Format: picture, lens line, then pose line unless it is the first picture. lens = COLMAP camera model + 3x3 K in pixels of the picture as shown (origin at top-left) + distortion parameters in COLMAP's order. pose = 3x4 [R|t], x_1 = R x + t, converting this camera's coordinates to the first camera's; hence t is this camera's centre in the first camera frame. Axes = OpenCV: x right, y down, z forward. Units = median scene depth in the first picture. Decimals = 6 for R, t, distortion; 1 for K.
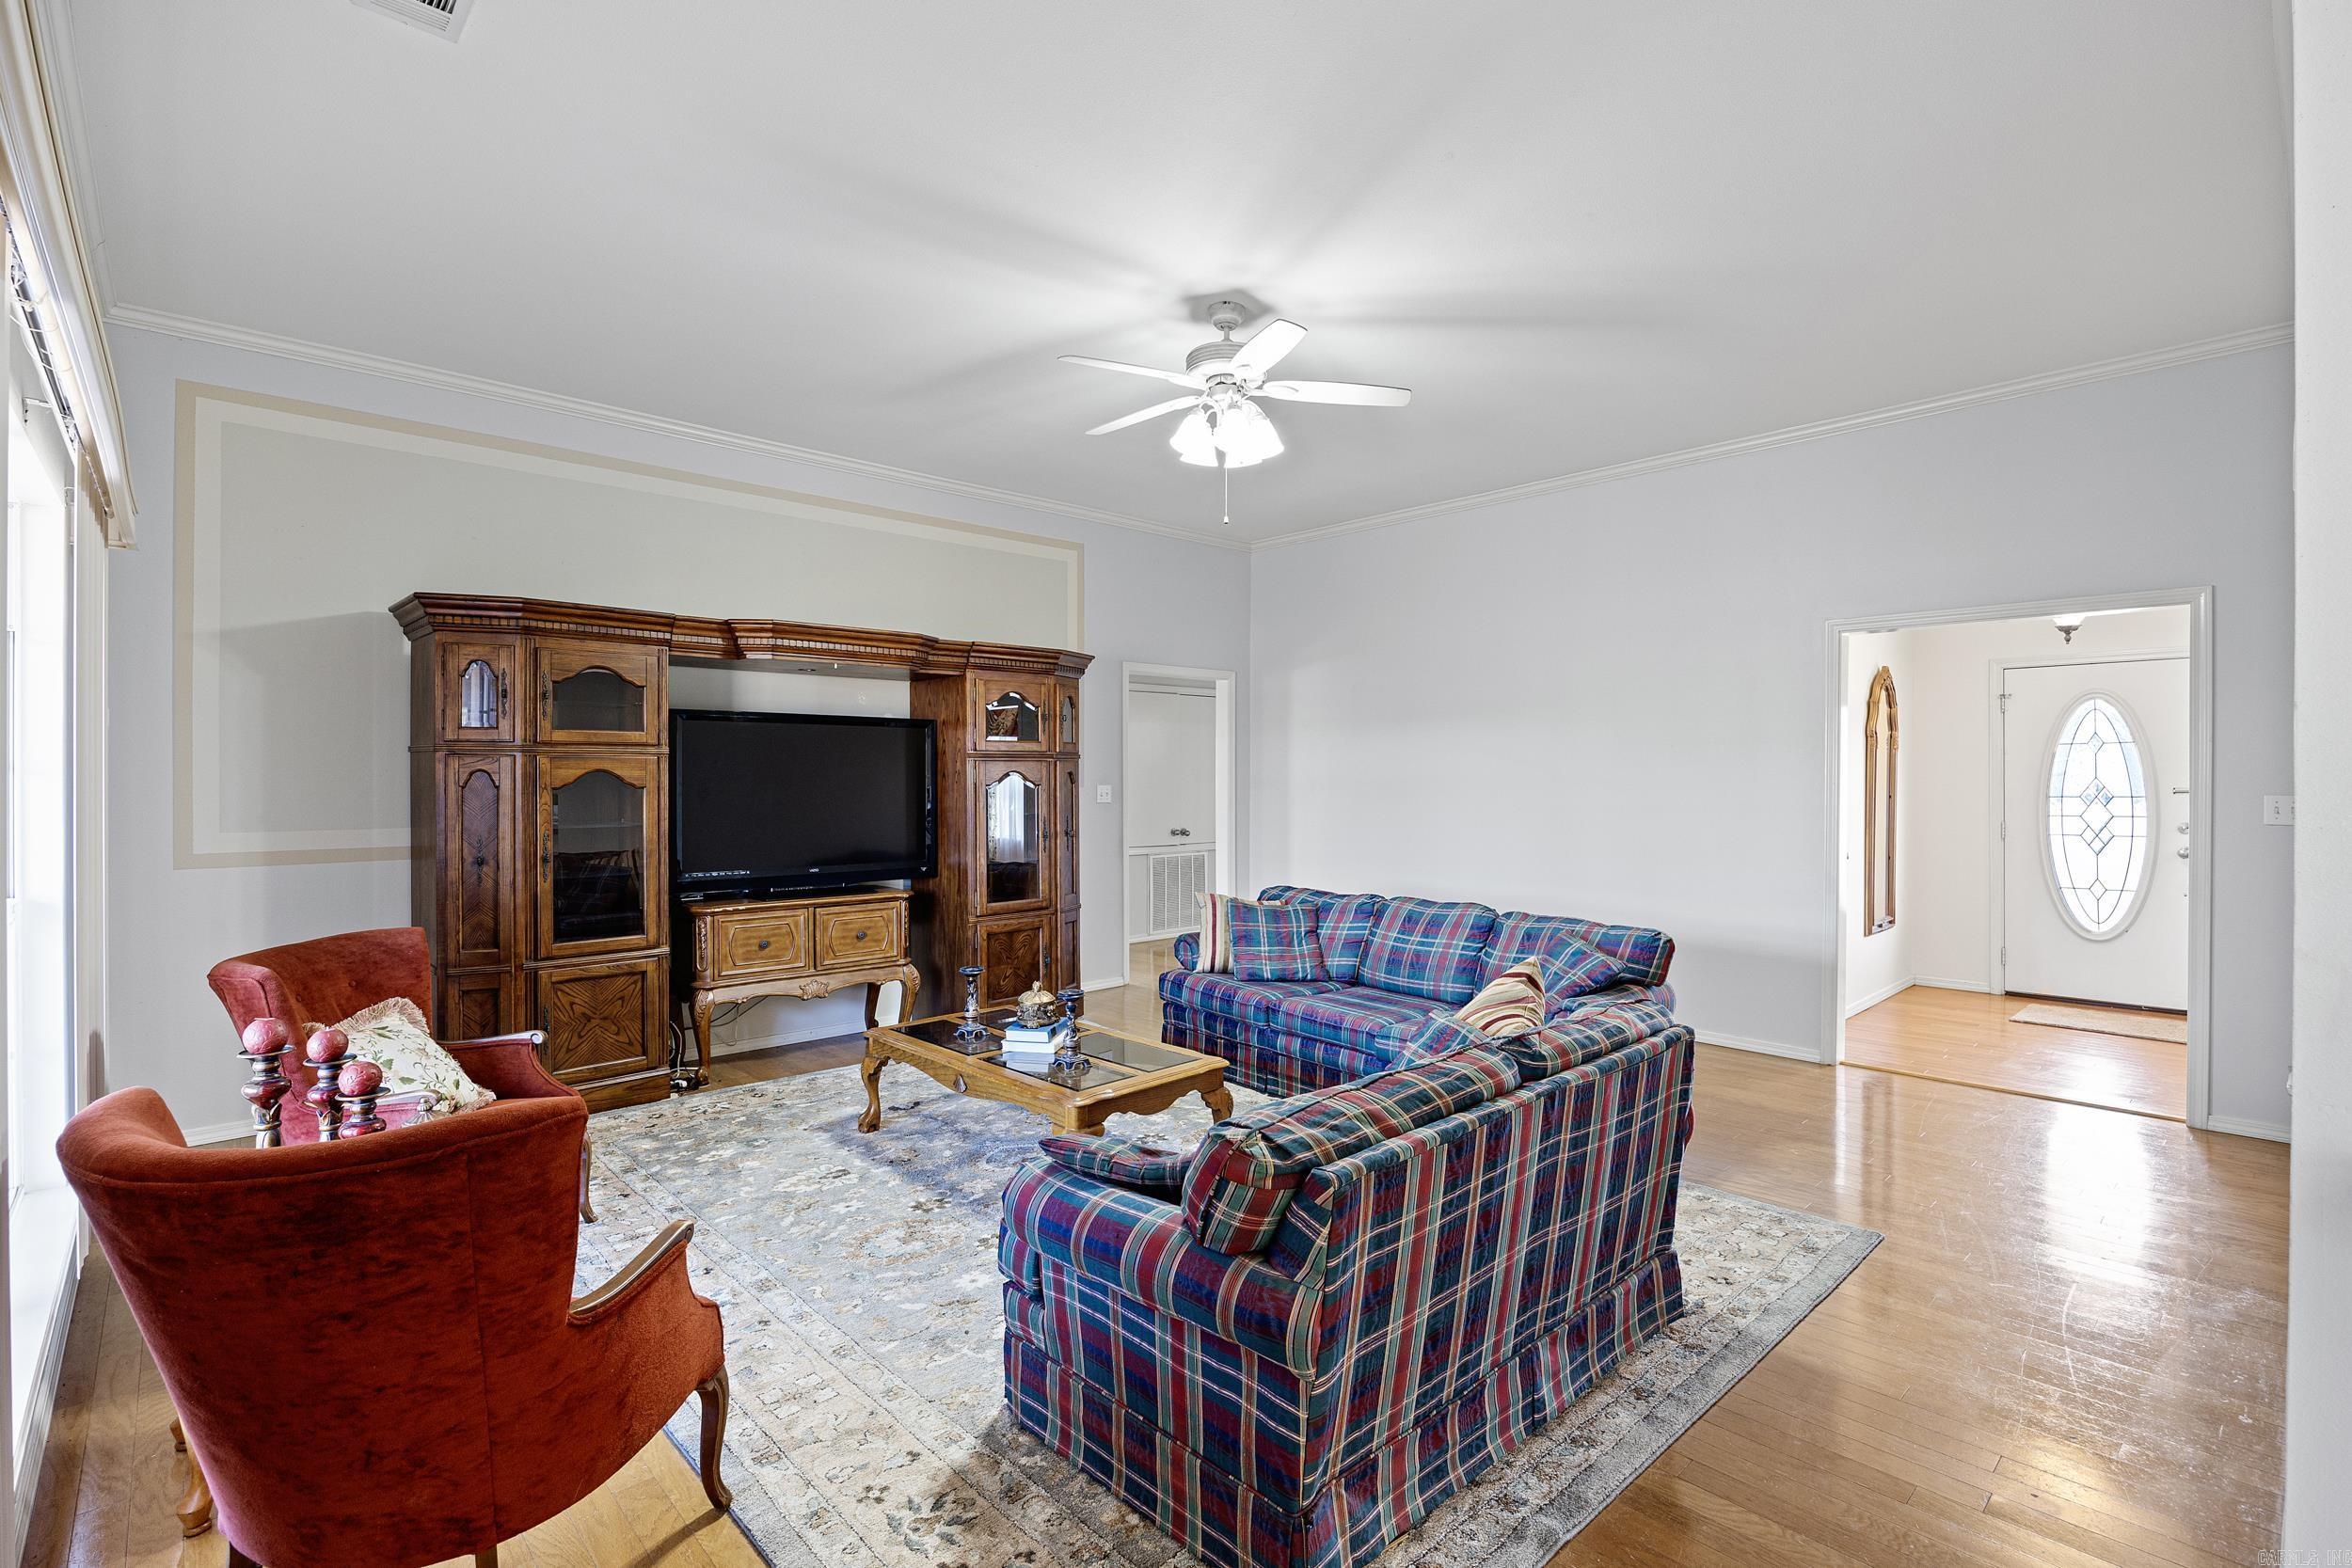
lens RADIAL K [[1080.5, 0, 1199.9], [0, 1080.5, 781.6], [0, 0, 1]] dist [-0.011579, 0.000539]
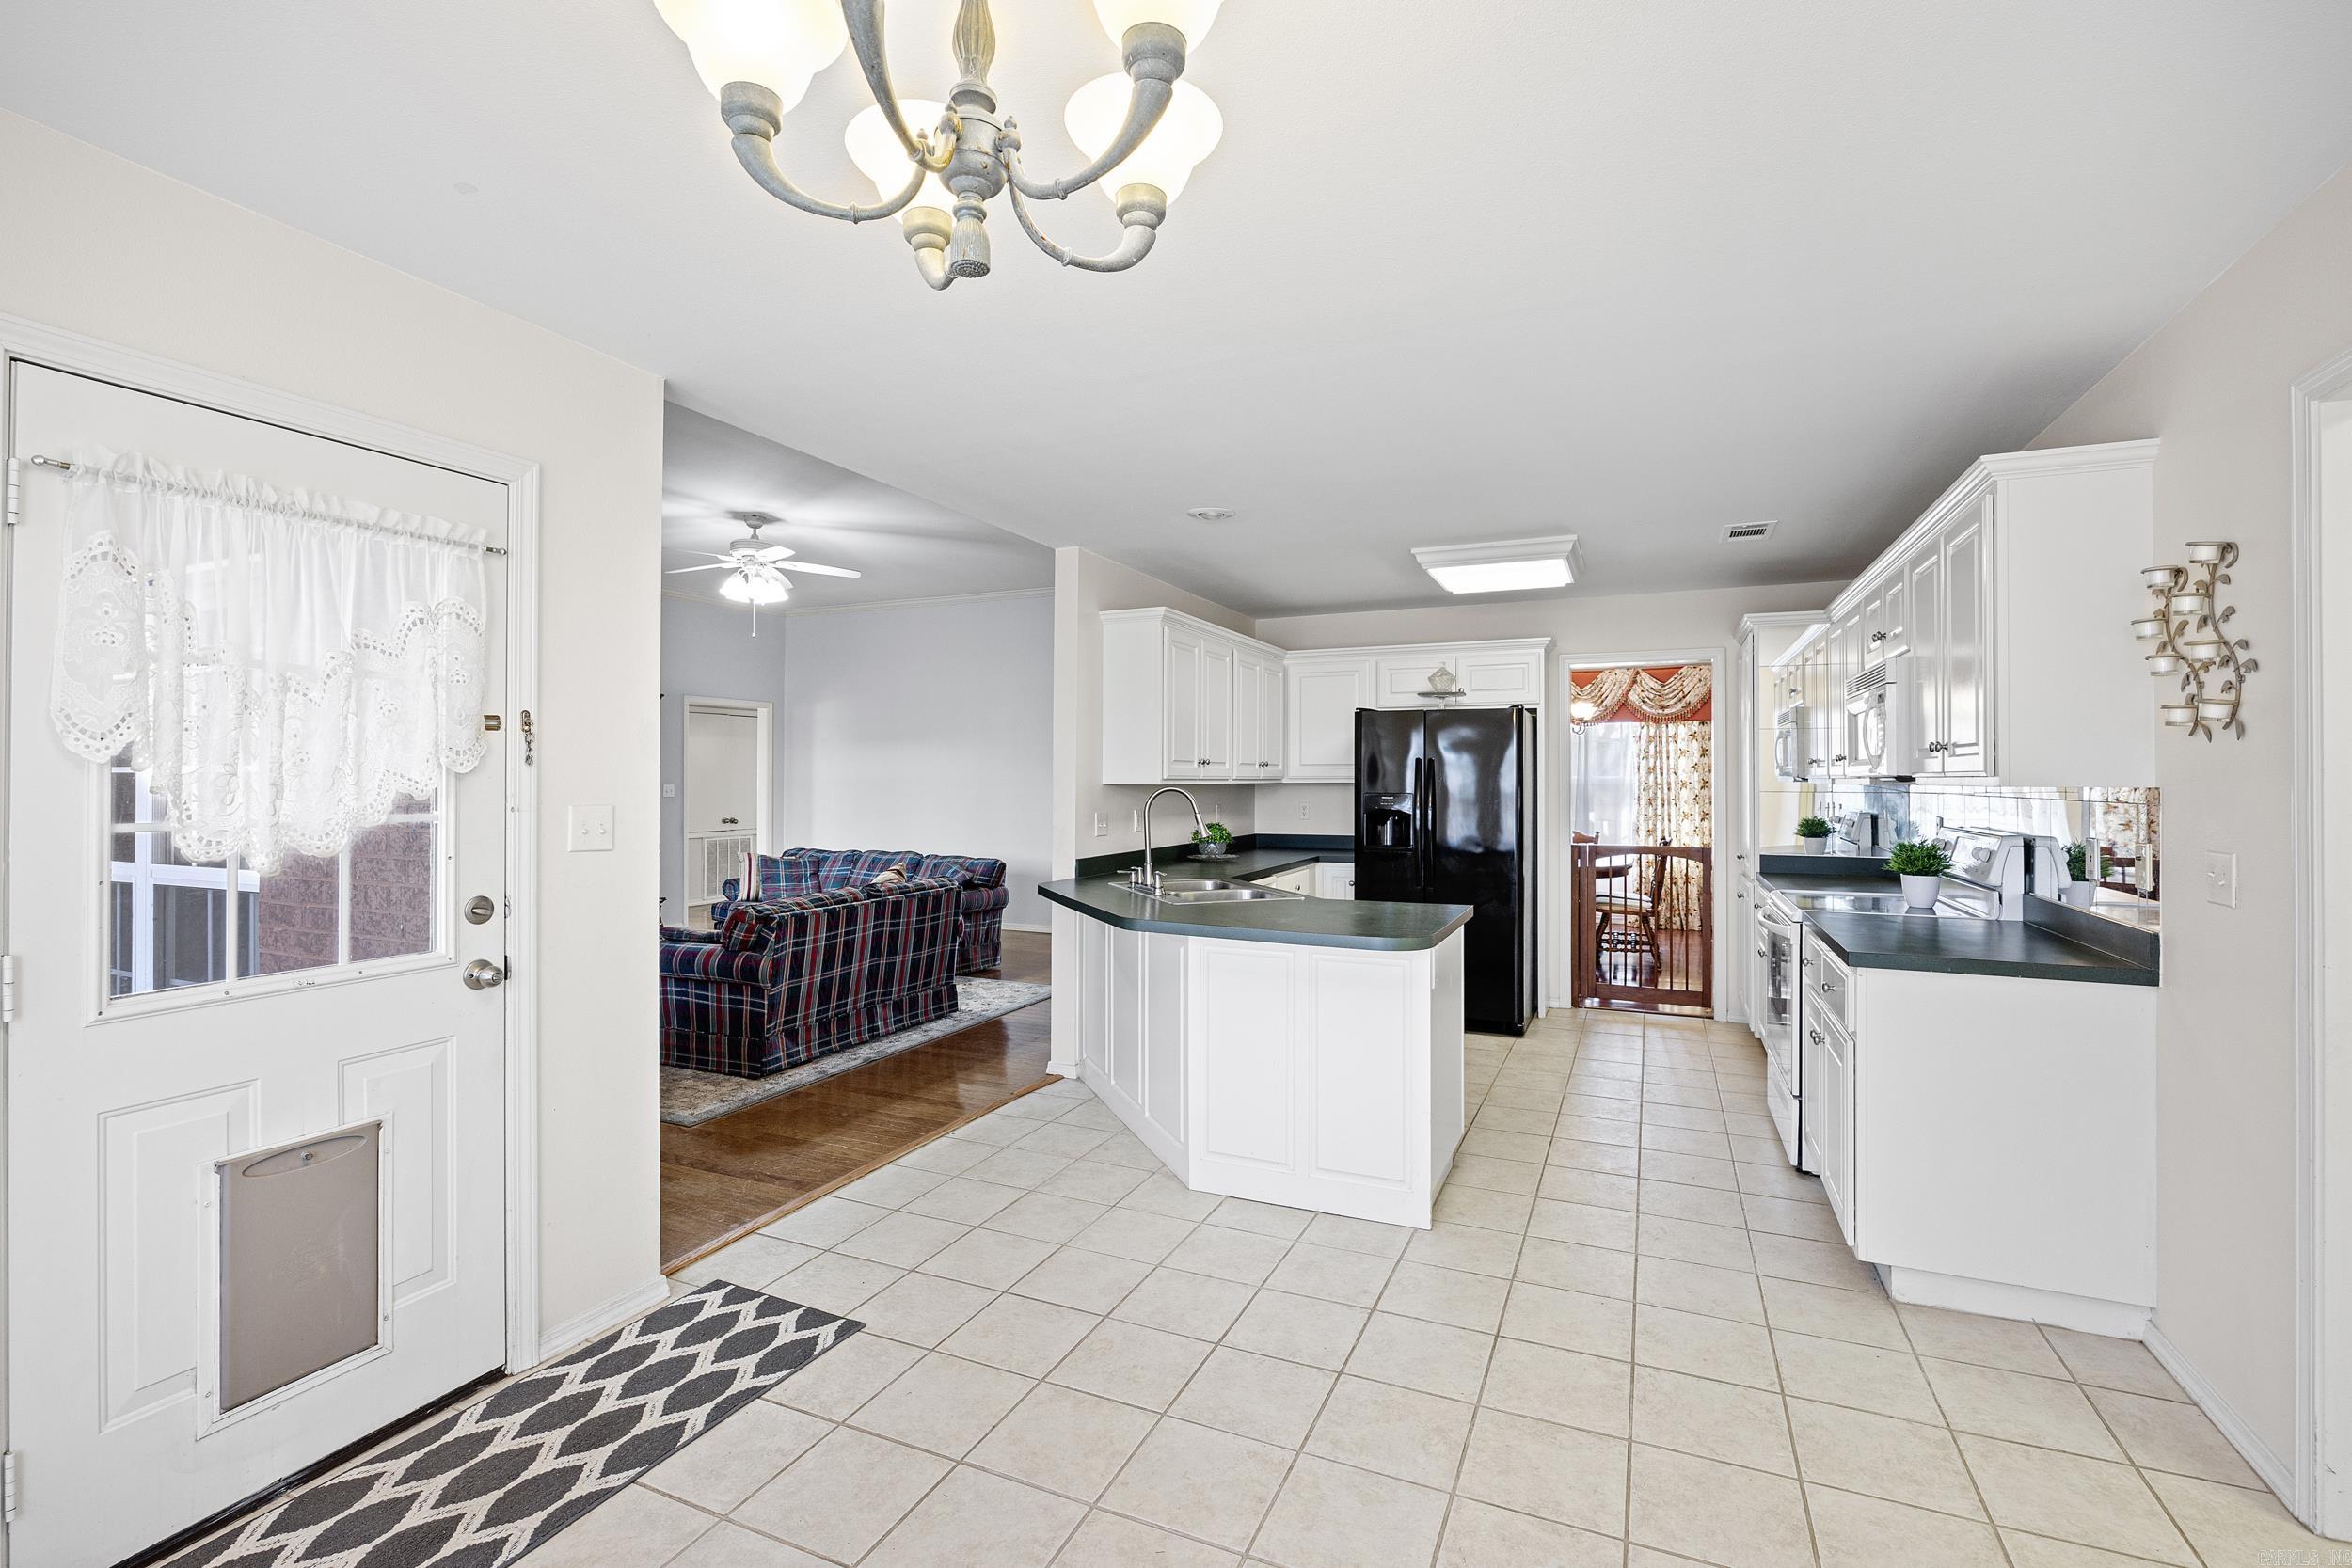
lens RADIAL K [[1036.1, 0, 1183.1], [0, 1036.1, 768.7], [0, 0, 1]] dist [-0.003660, -0.000714]
pose [[0.925404, 0.004047, 0.378960, 0.031666], [0.001104, 0.999910, -0.013374, 0.002793], [-0.378980, 0.012795, 0.925316, -0.813494]]
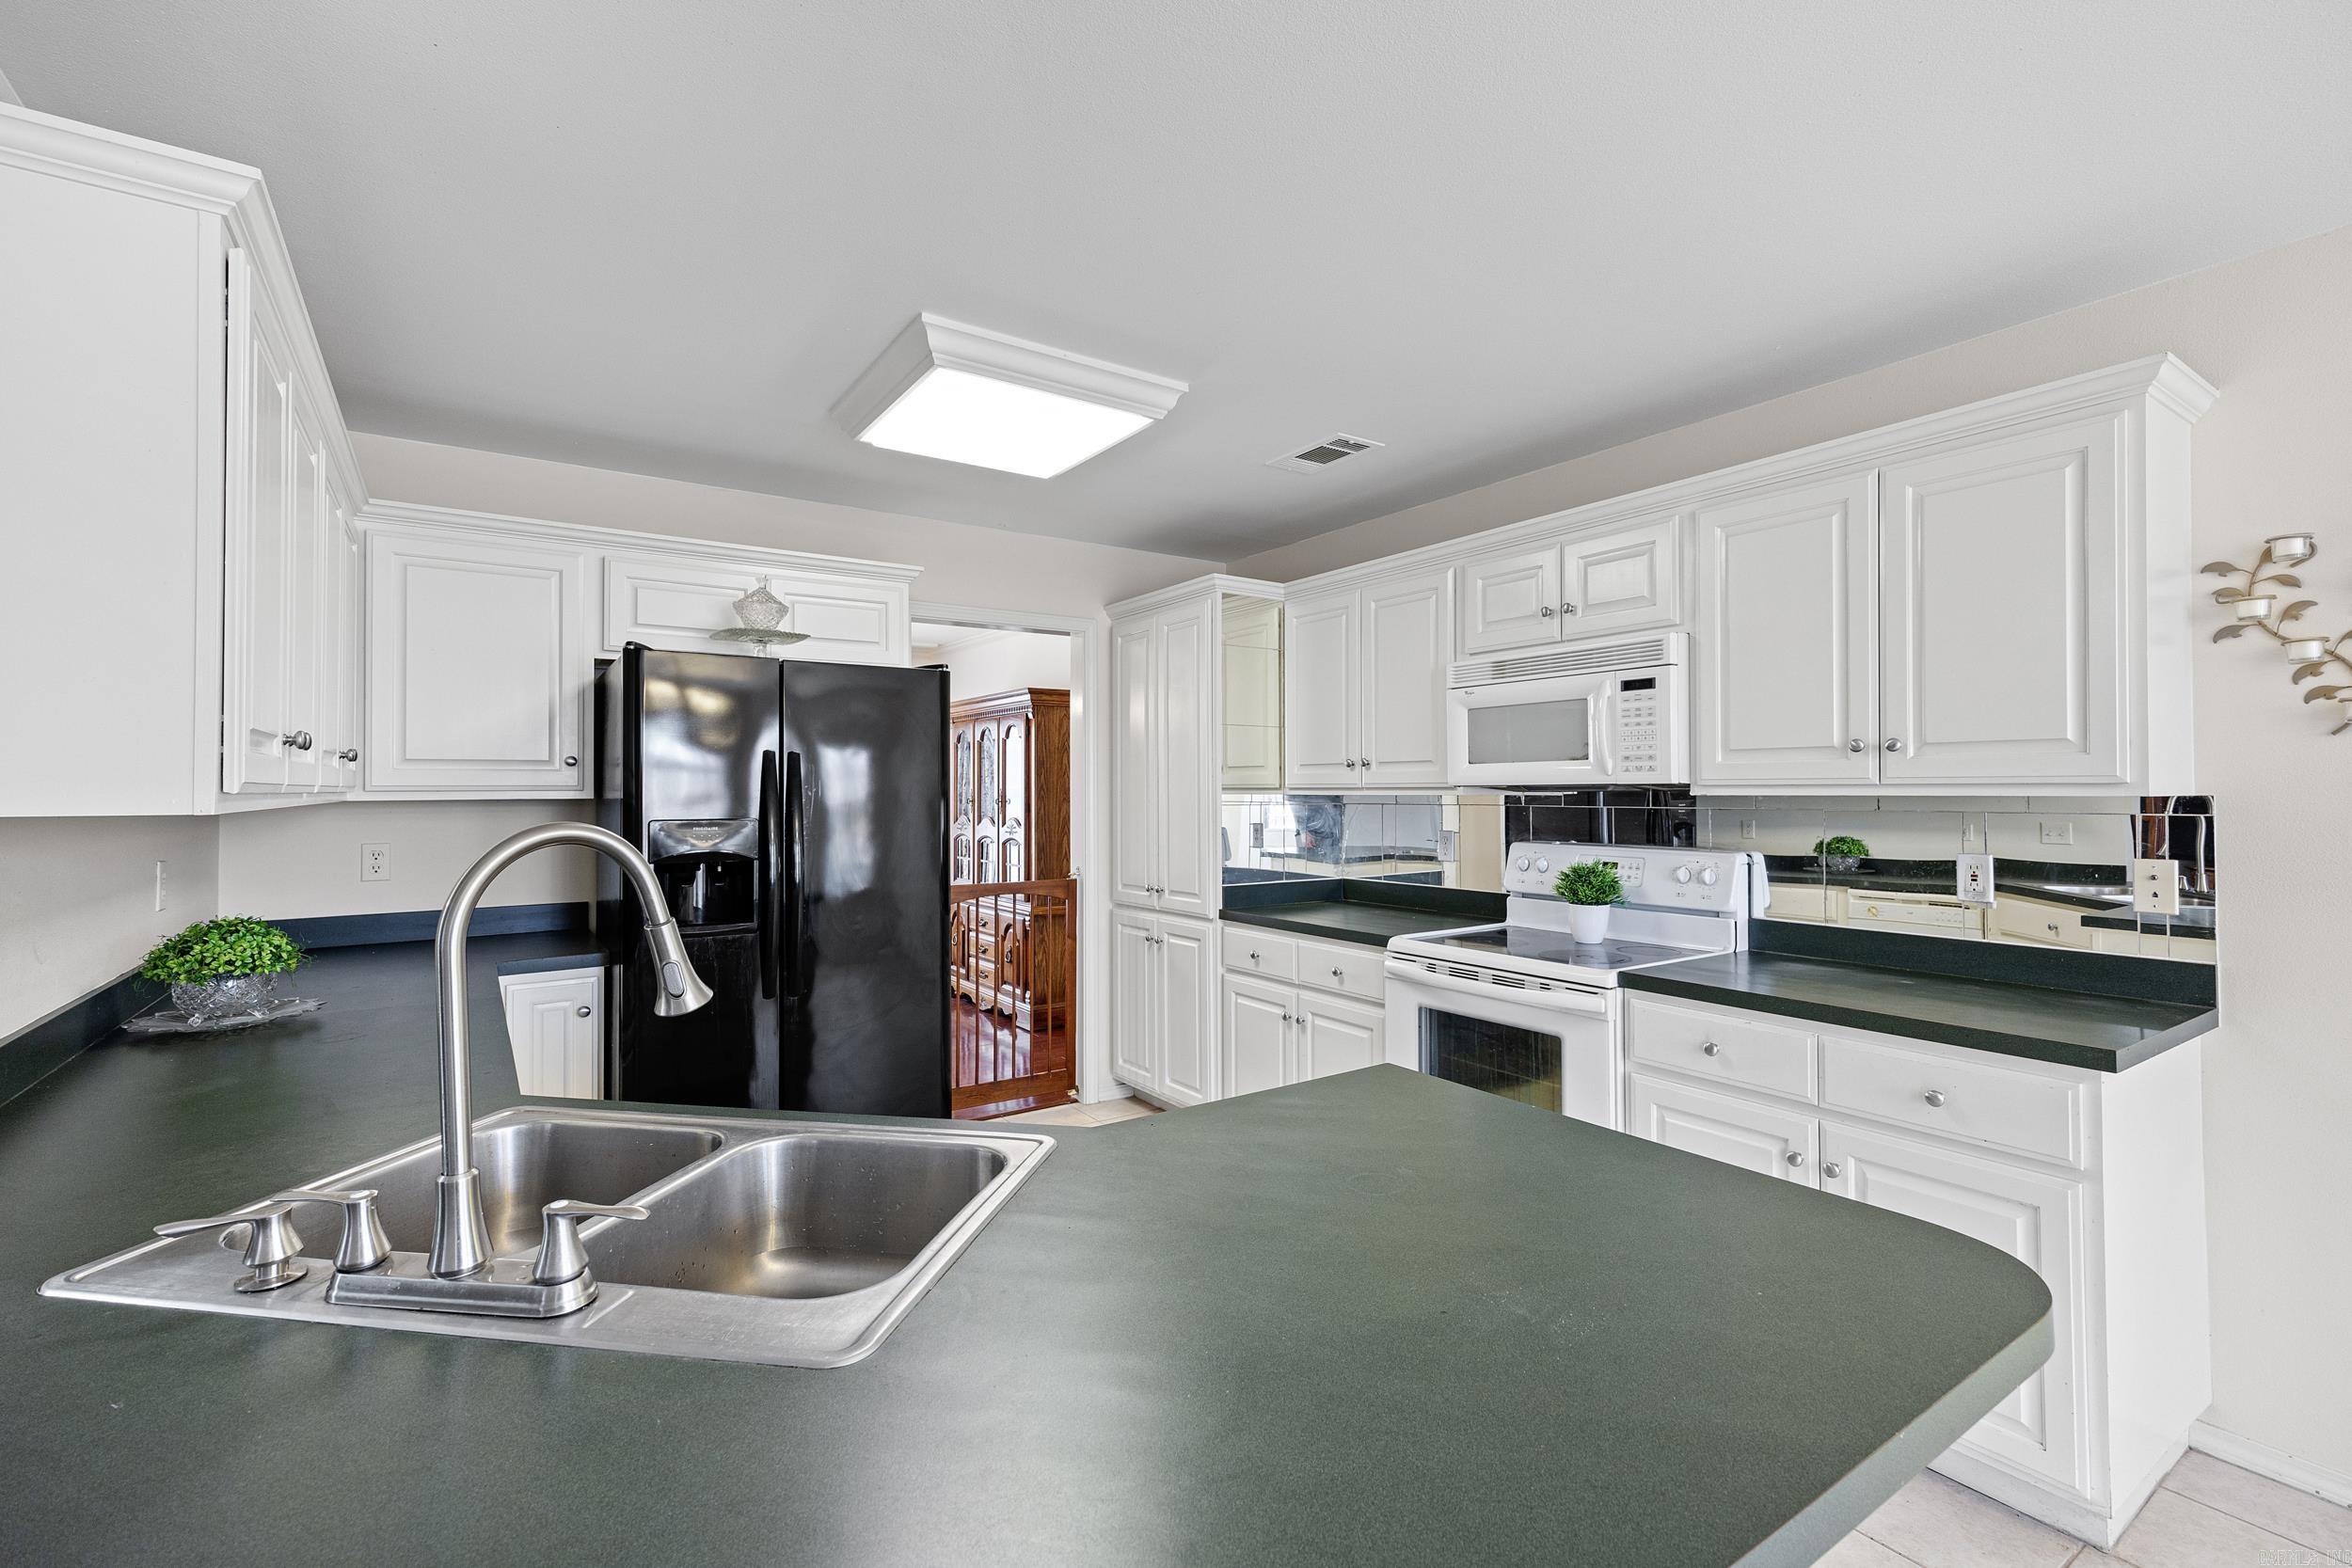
lens RADIAL K [[1036.1, 0, 1183.6], [0, 1036.1, 776.0], [0, 0, 1]] dist [-0.003660, -0.000714]
pose [[0.156691, 0.012026, 0.987574, 0.184208], [0.006558, 0.999891, -0.013216, 0.000121], [-0.987626, 0.008548, 0.156595, -0.048100]]
